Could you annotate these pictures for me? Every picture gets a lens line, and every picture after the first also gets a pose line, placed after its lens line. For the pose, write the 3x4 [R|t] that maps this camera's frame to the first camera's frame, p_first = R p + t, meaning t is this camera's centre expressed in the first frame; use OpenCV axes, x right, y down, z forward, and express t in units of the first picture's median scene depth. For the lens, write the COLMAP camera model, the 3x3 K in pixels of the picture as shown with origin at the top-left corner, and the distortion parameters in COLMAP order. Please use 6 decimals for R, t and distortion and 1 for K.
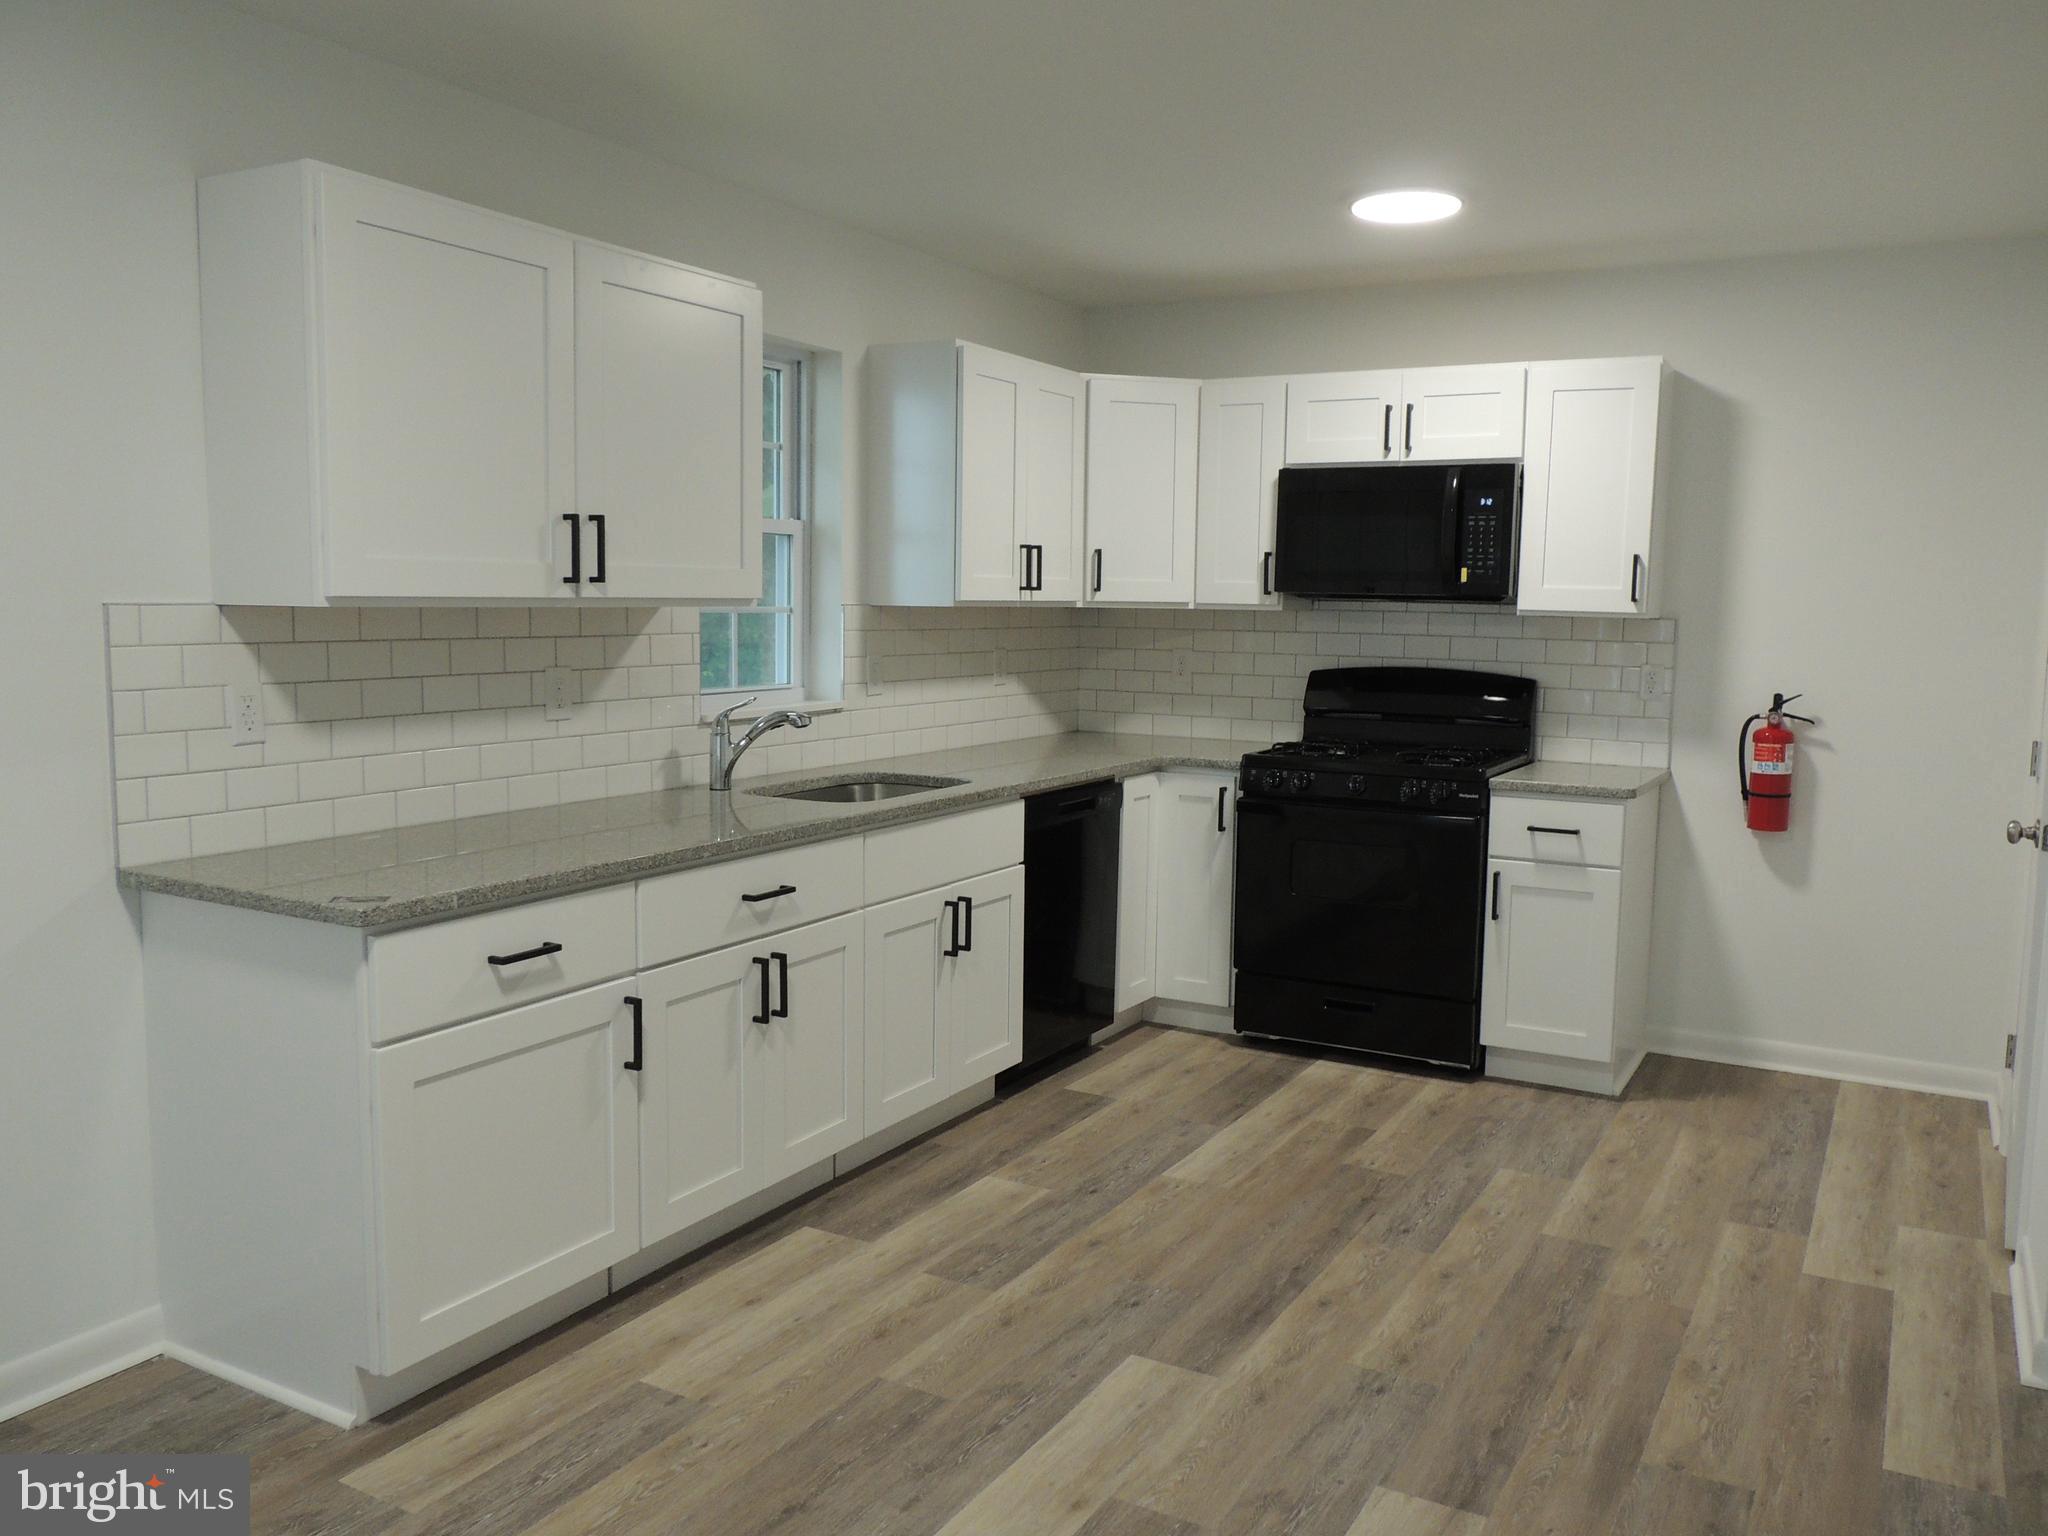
lens RADIAL K [[1611.7, 0, 1024.3], [0, 1611.7, 778.7], [0, 0, 1]] dist [-0.013045, -0.007646]
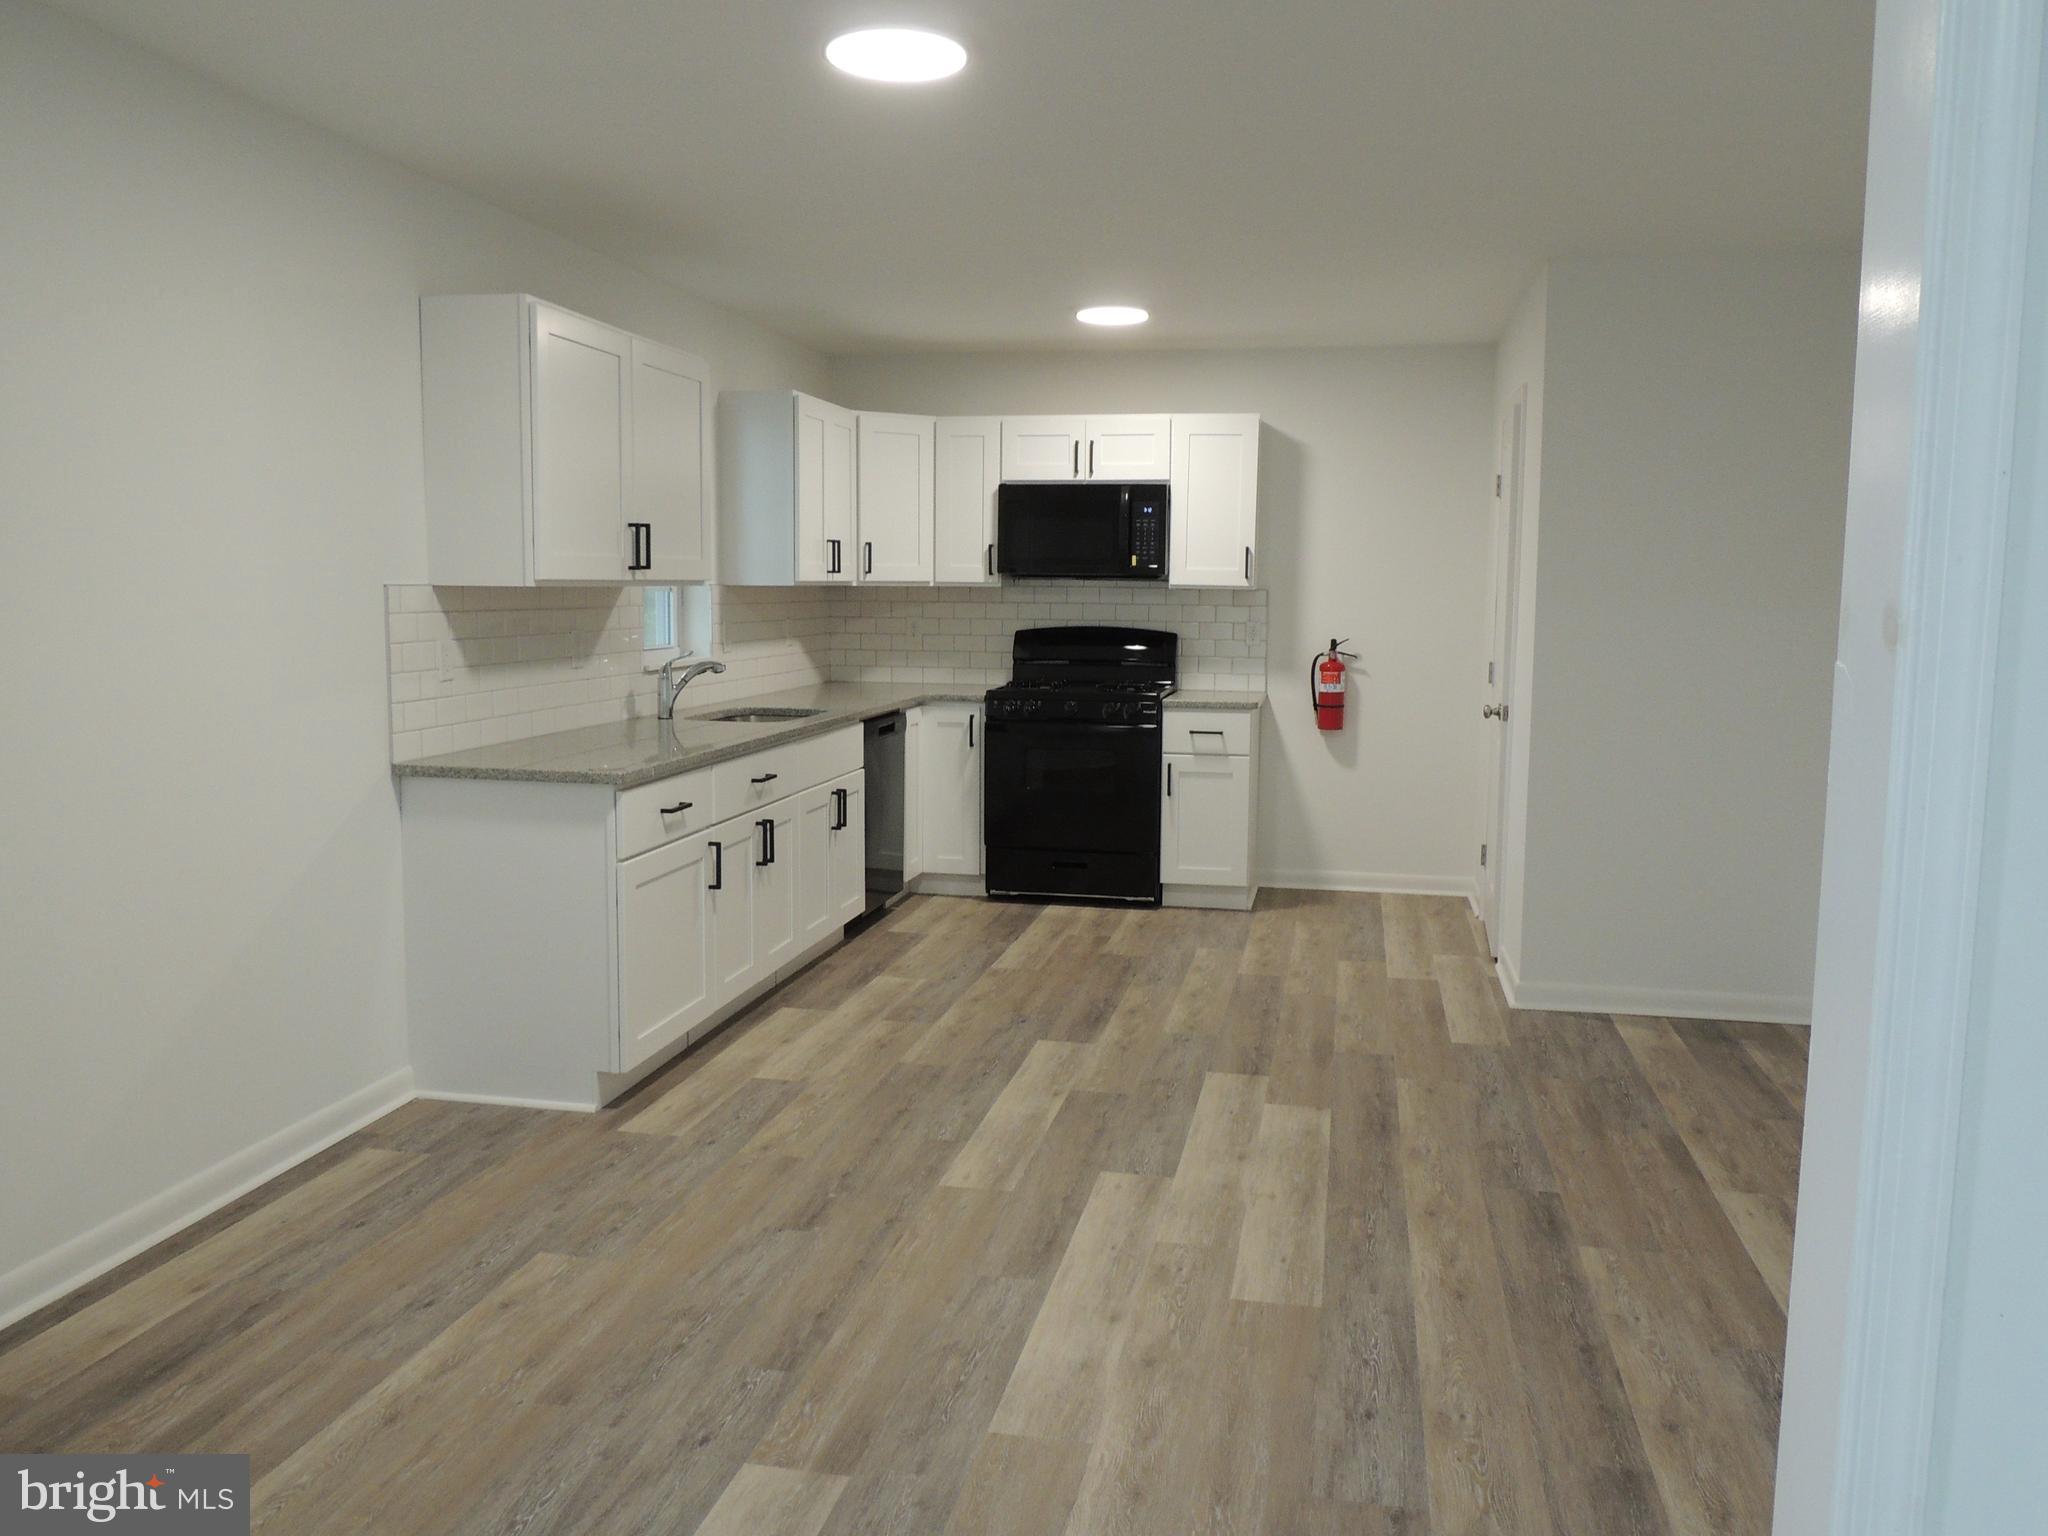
lens RADIAL K [[1611.7, 0, 1024.3], [0, 1611.7, 778.7], [0, 0, 1]] dist [-0.013045, -0.007646]
pose [[0.951025, -0.044290, 0.305926, -0.286880], [0.040698, 0.999007, 0.018113, 0.040628], [-0.306424, -0.004775, 0.951883, -0.364542]]
